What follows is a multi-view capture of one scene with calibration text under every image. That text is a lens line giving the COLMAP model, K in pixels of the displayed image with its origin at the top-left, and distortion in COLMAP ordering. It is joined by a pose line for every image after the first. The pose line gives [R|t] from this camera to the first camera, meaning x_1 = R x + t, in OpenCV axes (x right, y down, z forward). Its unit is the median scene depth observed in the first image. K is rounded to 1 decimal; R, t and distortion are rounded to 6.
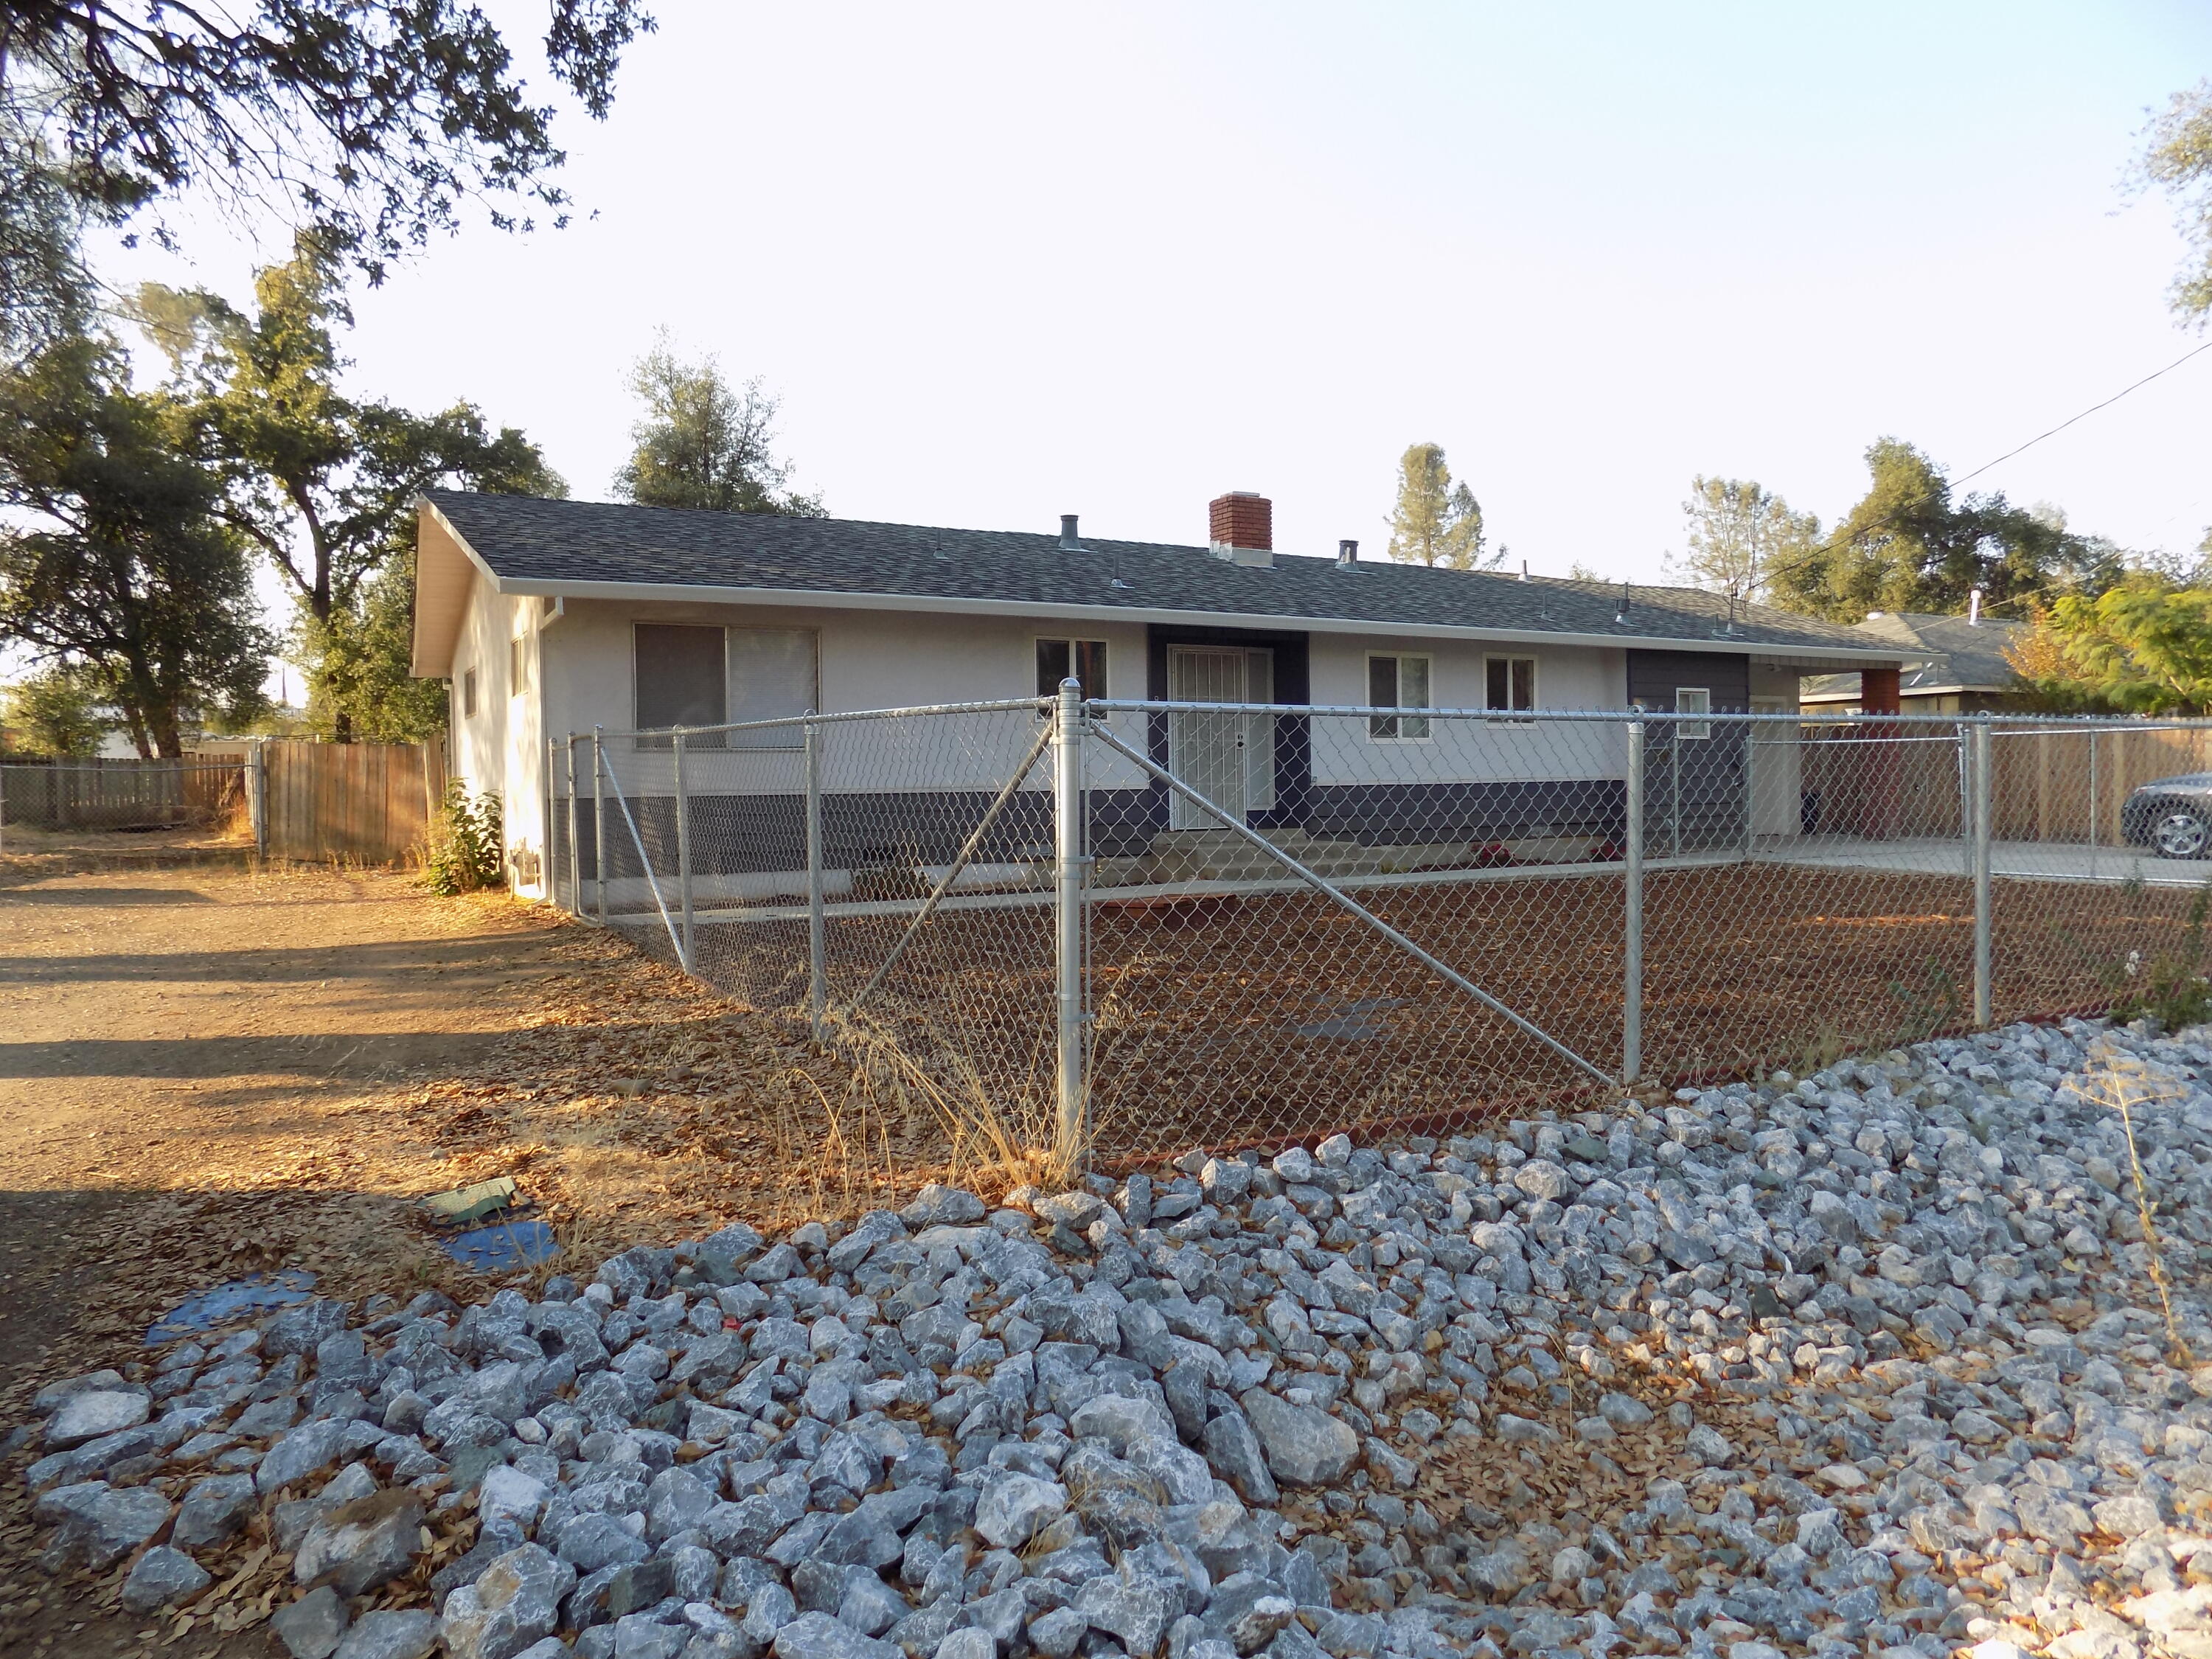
lens RADIAL K [[1487.8, 0, 1117.7], [0, 1487.8, 811.1], [0, 0, 1]] dist [-0.077132, 0.073540]
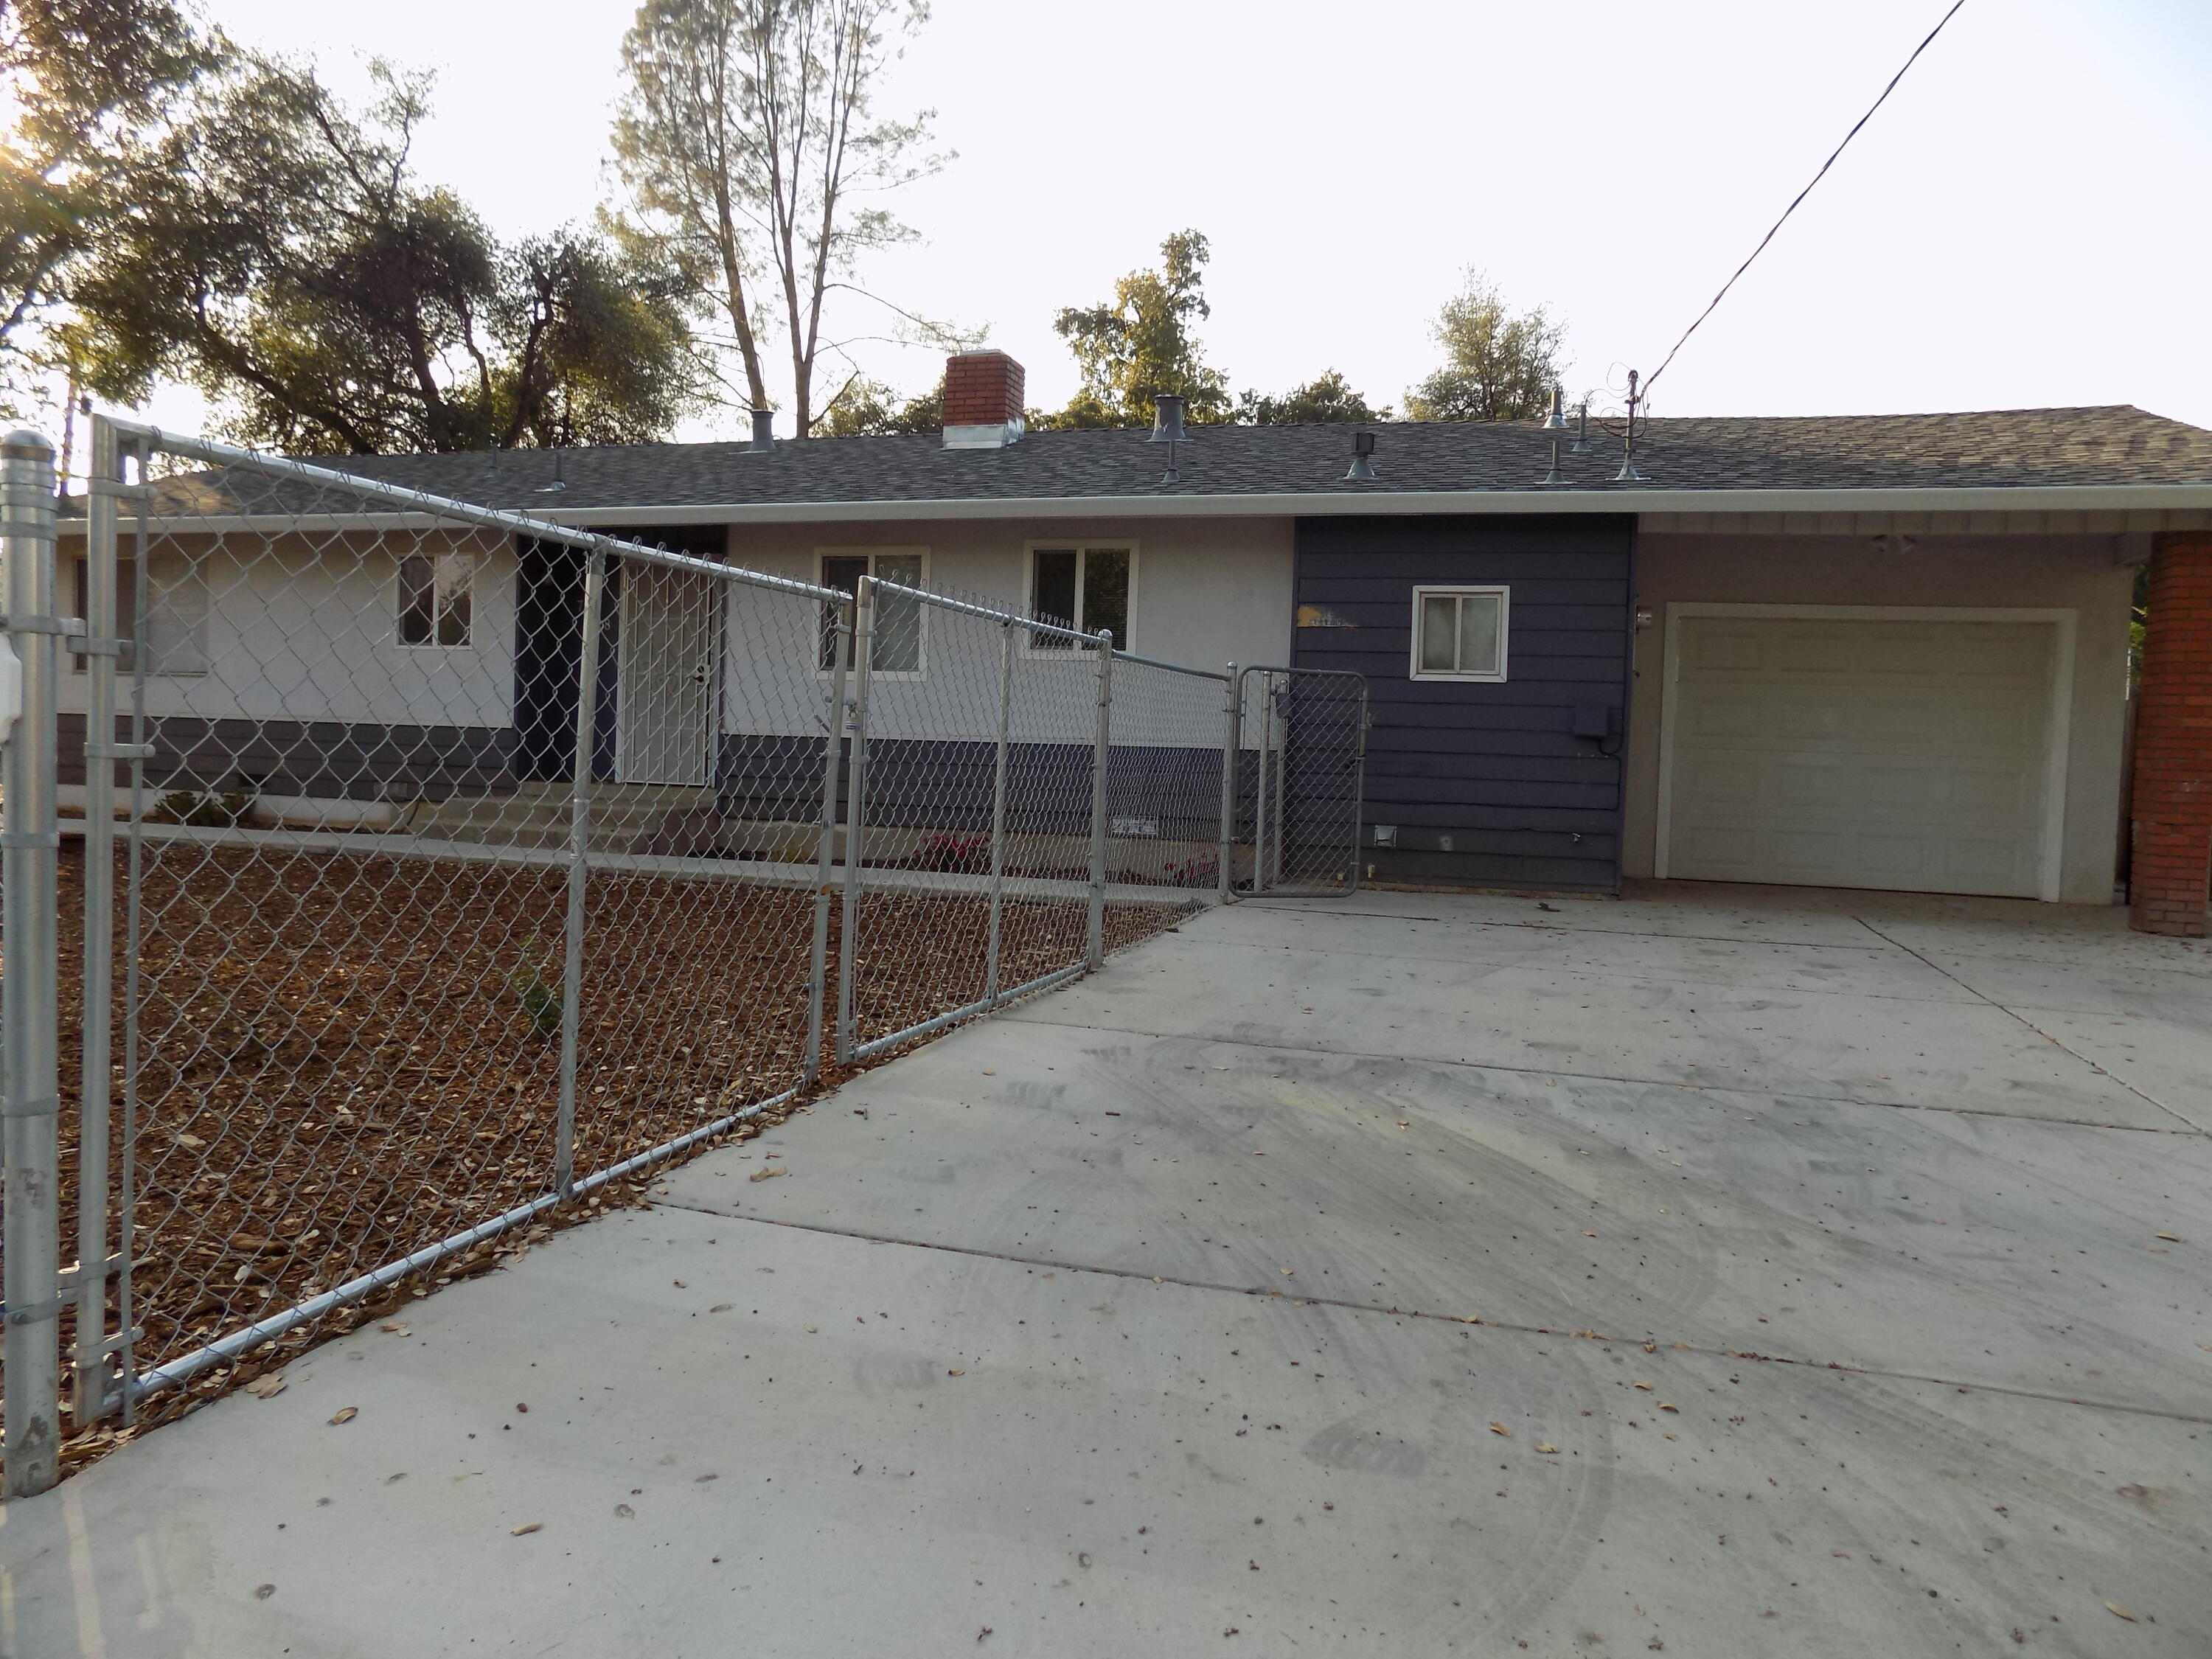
lens RADIAL K [[1502.6, 0, 1100.3], [0, 1502.6, 814.4], [0, 0, 1]] dist [-0.091729, 0.097190]
pose [[0.682555, 0.070466, -0.727430, 0.667594], [-0.057985, 0.997425, 0.042212, -0.016088], [0.728531, 0.013368, 0.684883, 0.512488]]
